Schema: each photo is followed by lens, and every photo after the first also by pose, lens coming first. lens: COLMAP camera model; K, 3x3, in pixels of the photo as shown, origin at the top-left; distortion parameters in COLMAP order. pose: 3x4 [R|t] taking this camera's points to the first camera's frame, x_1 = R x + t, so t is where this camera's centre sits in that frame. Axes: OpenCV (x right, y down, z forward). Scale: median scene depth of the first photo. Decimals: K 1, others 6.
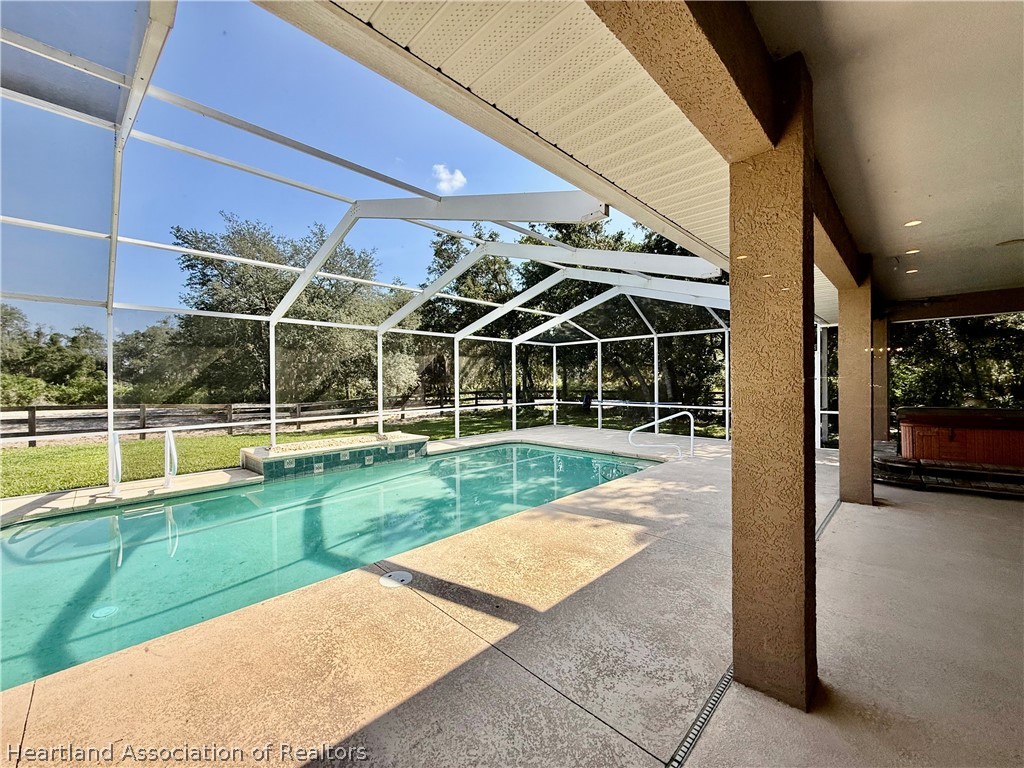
lens RADIAL K [[406.2, 0, 510.8], [0, 406.2, 384.7], [0, 0, 1]] dist [-0.000874, -0.000049]
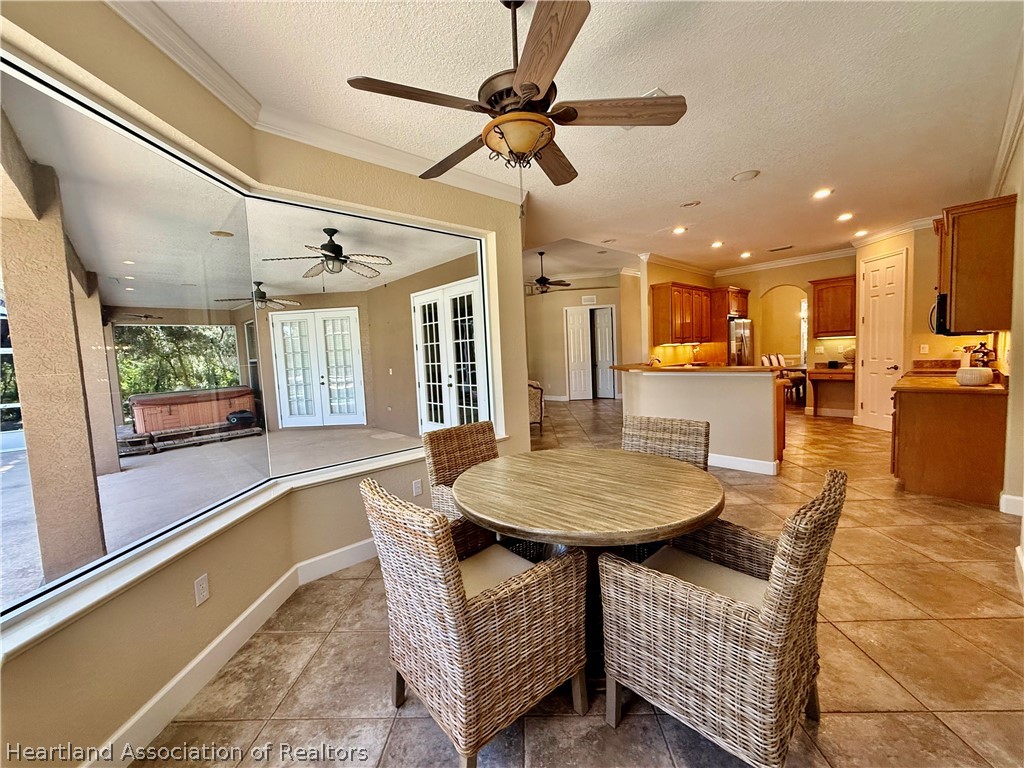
lens RADIAL K [[406.2, 0, 503.8], [0, 406.2, 384.3], [0, 0, 1]] dist [-0.000874, -0.000049]
pose [[0.053343, -0.067893, 0.996266, -0.152280], [0.055621, 0.996339, 0.064920, 0.002731], [-0.997026, 0.051950, 0.056924, -0.147057]]
